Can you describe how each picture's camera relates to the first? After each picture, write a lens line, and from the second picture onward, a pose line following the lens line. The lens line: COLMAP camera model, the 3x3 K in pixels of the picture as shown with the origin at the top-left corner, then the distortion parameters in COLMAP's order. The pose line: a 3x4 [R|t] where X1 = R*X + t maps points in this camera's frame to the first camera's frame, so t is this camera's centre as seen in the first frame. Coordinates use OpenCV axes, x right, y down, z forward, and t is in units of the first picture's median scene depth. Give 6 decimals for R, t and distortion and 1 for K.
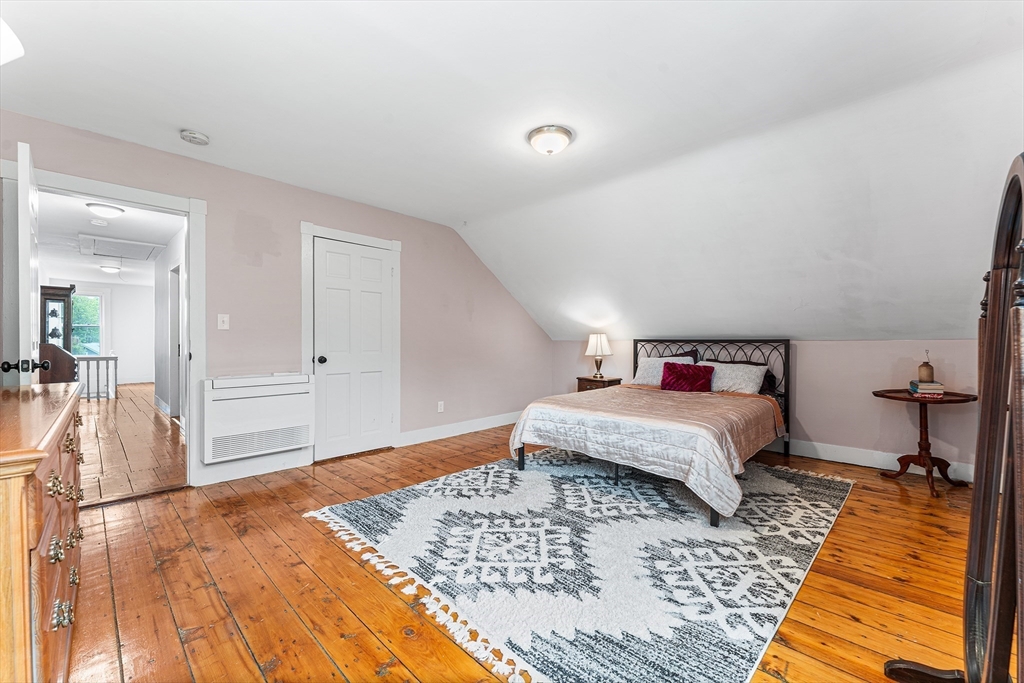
lens RADIAL K [[433.3, 0, 515.6], [0, 433.3, 347.7], [0, 0, 1]] dist [-0.004770, 0.001174]
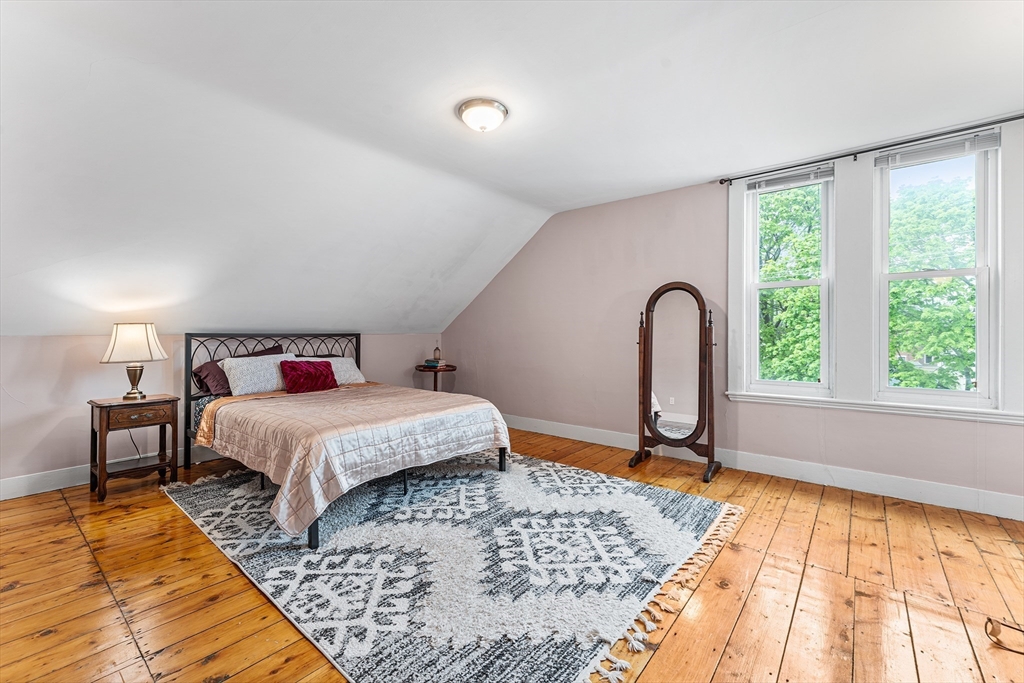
lens RADIAL K [[433.3, 0, 507.0], [0, 433.3, 333.4], [0, 0, 1]] dist [-0.004770, 0.001174]
pose [[-0.094703, -0.006565, 0.995484, -0.770633], [0.019501, 0.999774, 0.008449, -0.027354], [-0.995315, 0.020213, -0.094553, 0.955737]]
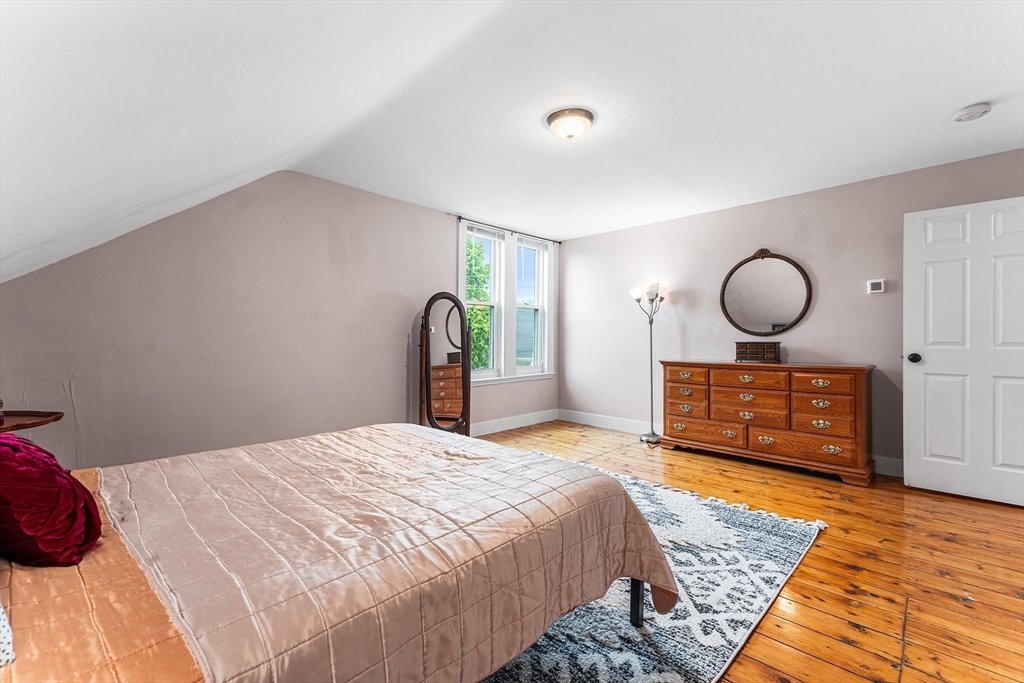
lens RADIAL K [[433.3, 0, 522.5], [0, 433.3, 332.8], [0, 0, 1]] dist [-0.004770, 0.001174]
pose [[-0.999794, 0.000591, -0.020309, 0.177257], [0.000342, 0.999925, 0.012258, -0.037997], [0.020315, 0.012249, -0.999719, 1.783840]]
